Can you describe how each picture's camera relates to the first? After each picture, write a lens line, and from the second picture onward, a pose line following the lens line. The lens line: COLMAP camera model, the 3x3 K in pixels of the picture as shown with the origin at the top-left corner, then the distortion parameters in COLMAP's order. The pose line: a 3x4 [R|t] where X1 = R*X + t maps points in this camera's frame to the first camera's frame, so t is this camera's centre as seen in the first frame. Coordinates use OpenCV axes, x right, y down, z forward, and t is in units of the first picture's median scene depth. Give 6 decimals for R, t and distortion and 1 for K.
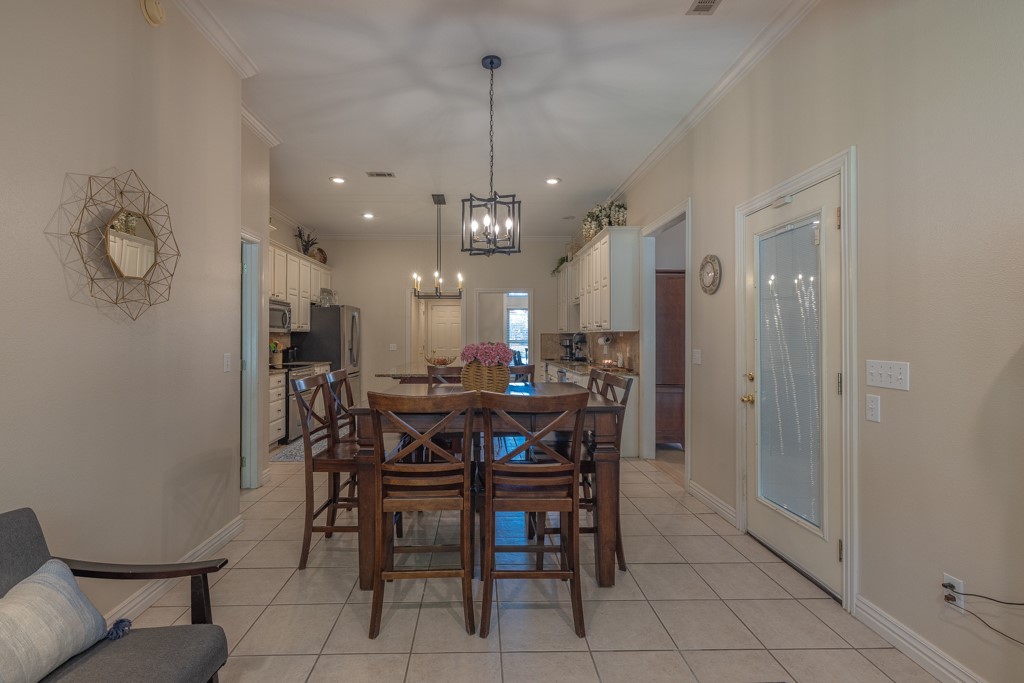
lens RADIAL K [[464.8, 0, 512.0], [0, 464.8, 341.5], [0, 0, 1]] dist [0.001249, 0.000652]
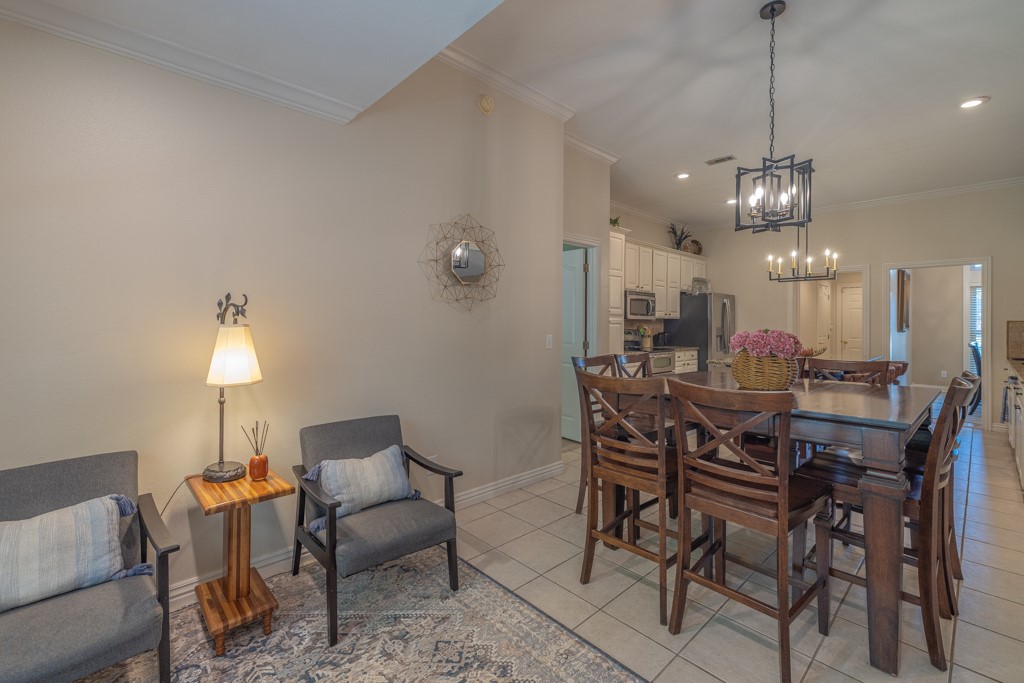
lens RADIAL K [[440.9, 0, 512.4], [0, 440.9, 325.9], [0, 0, 1]] dist [0.001452, 0.000342]
pose [[0.668402, 0.010083, -0.743732, 0.255696], [-0.014316, 0.999897, 0.000690, 0.000739], [0.743663, 0.010186, 0.668478, 0.086949]]
